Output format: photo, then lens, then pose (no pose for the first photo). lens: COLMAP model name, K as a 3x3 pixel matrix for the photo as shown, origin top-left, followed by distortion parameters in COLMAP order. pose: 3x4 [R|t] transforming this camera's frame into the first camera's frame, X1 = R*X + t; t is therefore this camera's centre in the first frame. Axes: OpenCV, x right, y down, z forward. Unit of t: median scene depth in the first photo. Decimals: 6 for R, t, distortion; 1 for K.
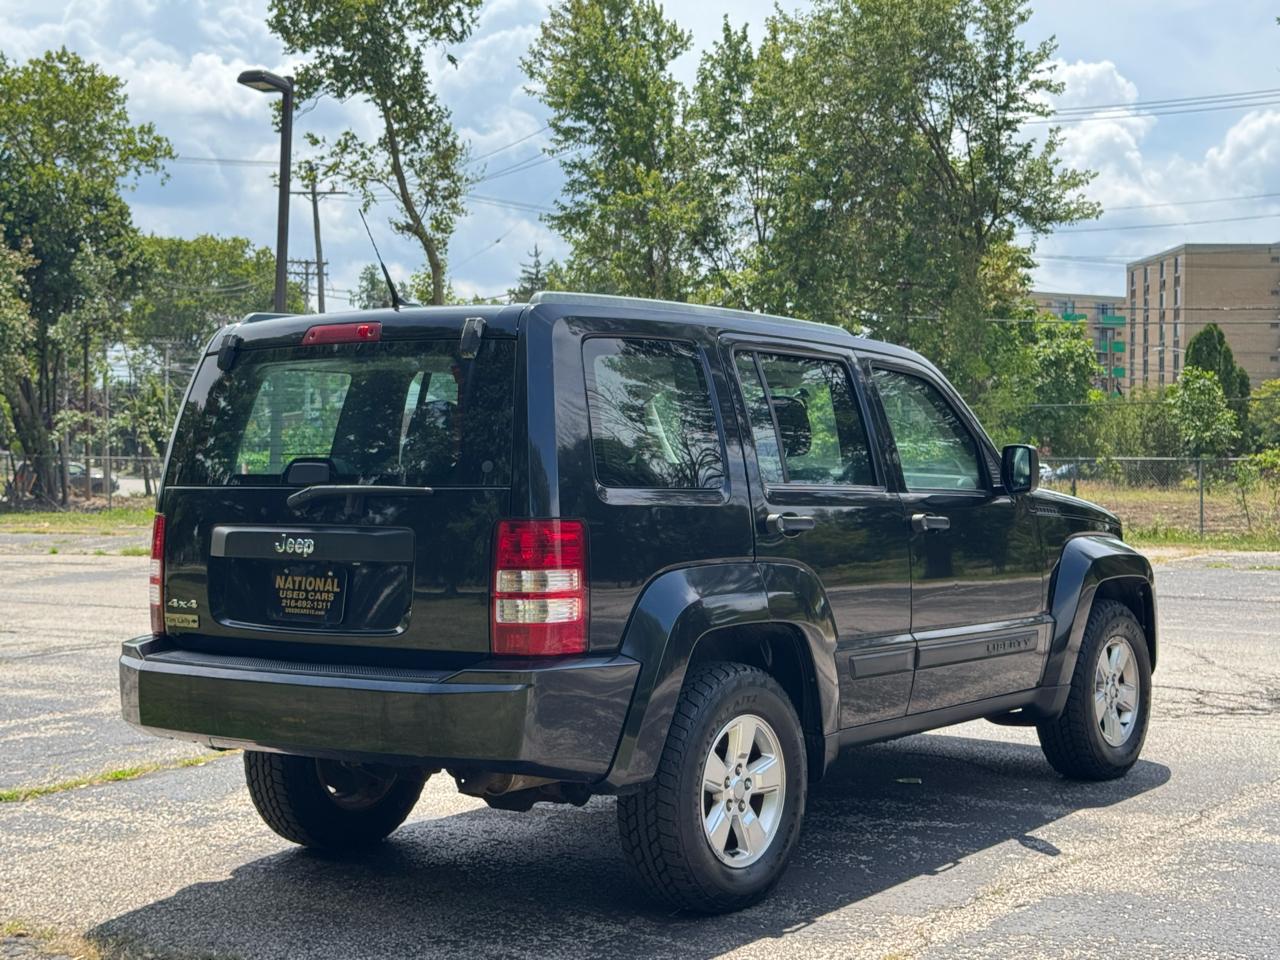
lens RADIAL K [[1950.1, 0, 627.0], [0, 1950.1, 503.8], [0, 0, 1]] dist [0.124159, 0.000000]
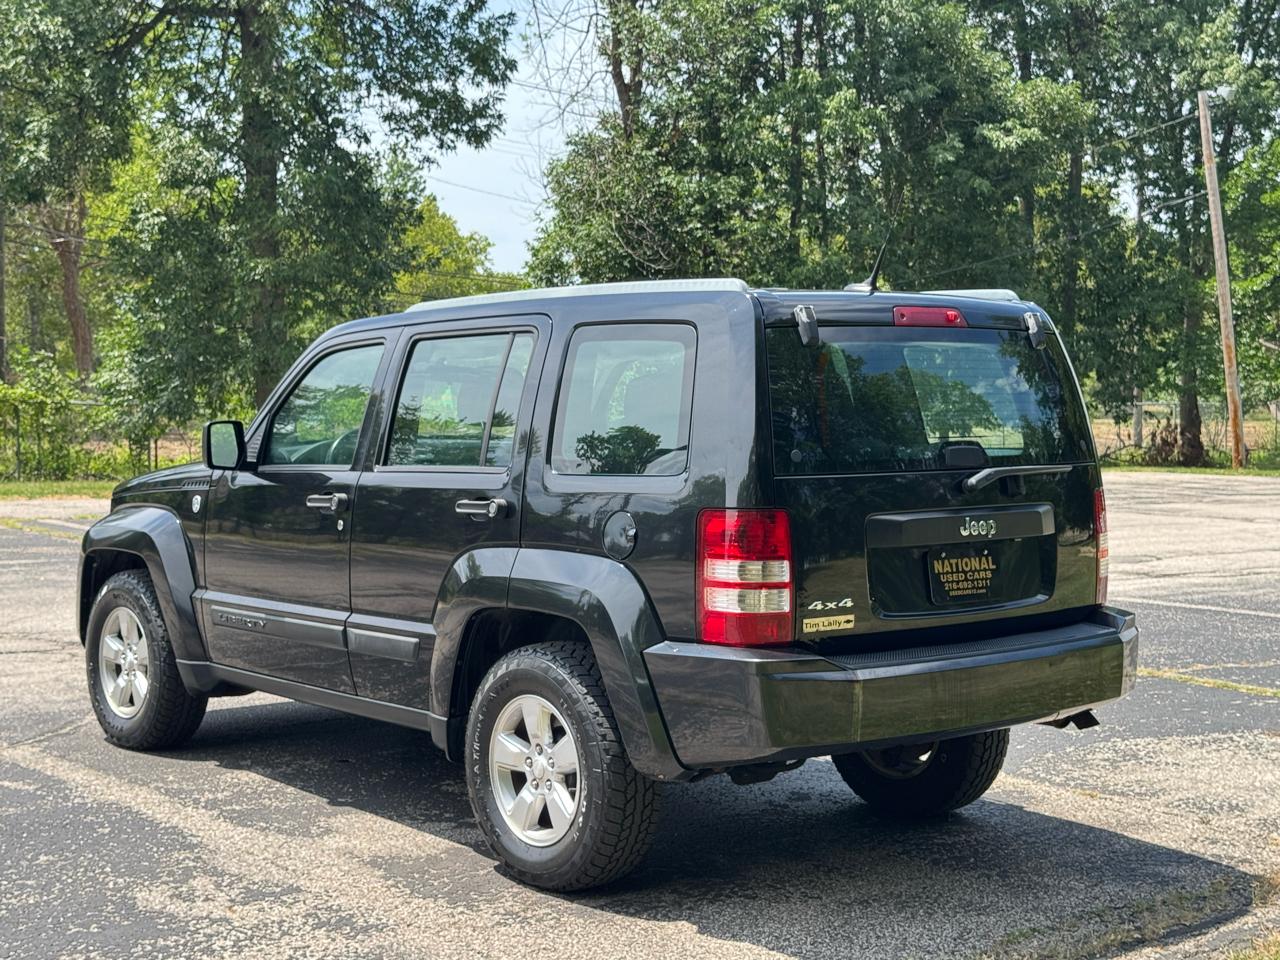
lens RADIAL K [[1950.1, 0, 664.8], [0, 1950.1, 493.2], [0, 0, 1]] dist [0.124159, 0.000000]
pose [[0.214798, -0.048776, 0.975440, -0.897550], [0.020664, 0.998756, 0.045391, -0.034569], [-0.976440, 0.010406, 0.215539, 0.705363]]
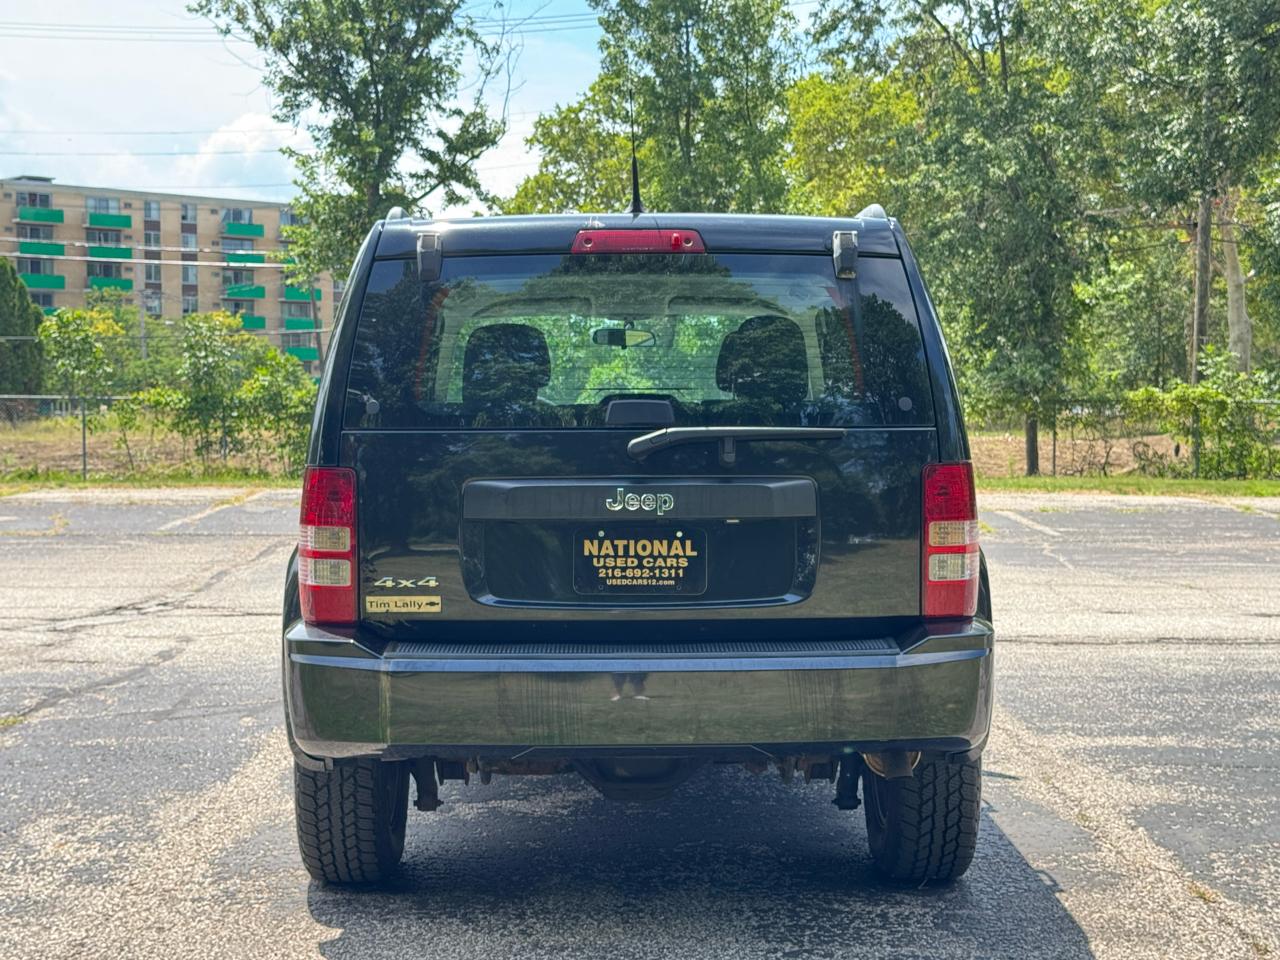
lens RADIAL K [[1950.1, 0, 651.4], [0, 1950.1, 510.2], [0, 0, 1]] dist [0.124159, 0.000000]
pose [[0.787351, -0.033768, 0.615579, -0.498248], [0.012695, 0.999175, 0.038573, -0.004659], [-0.616374, -0.022556, 0.787131, 0.270927]]
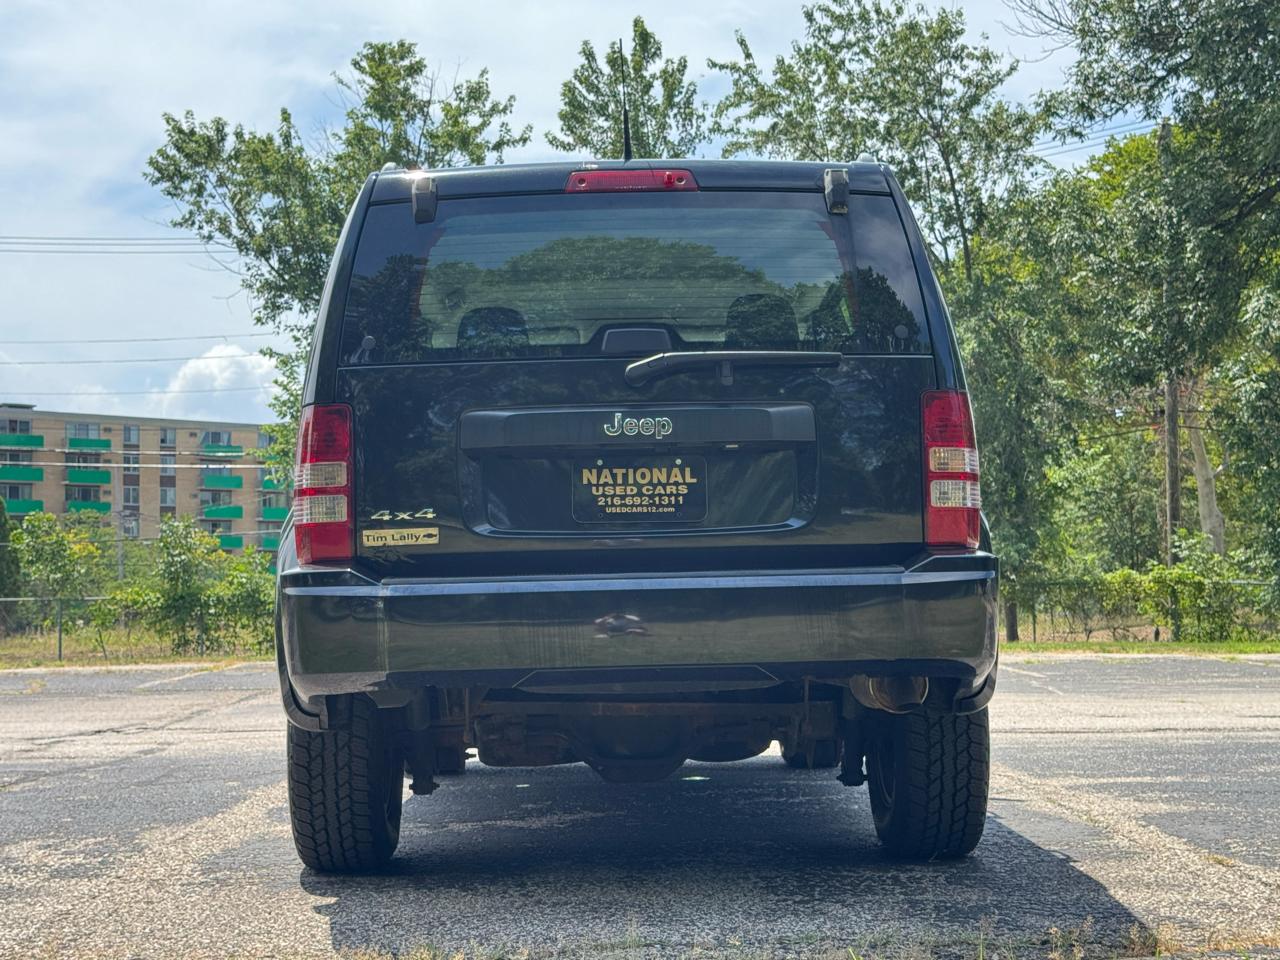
lens RADIAL K [[1950.1, 0, 639.6], [0, 1950.1, 506.0], [0, 0, 1]] dist [0.124159, 0.000000]
pose [[0.783453, 0.023910, 0.620990, -0.501368], [0.030966, 0.996516, -0.077437, 0.087363], [-0.620678, 0.079898, 0.779984, 0.281772]]
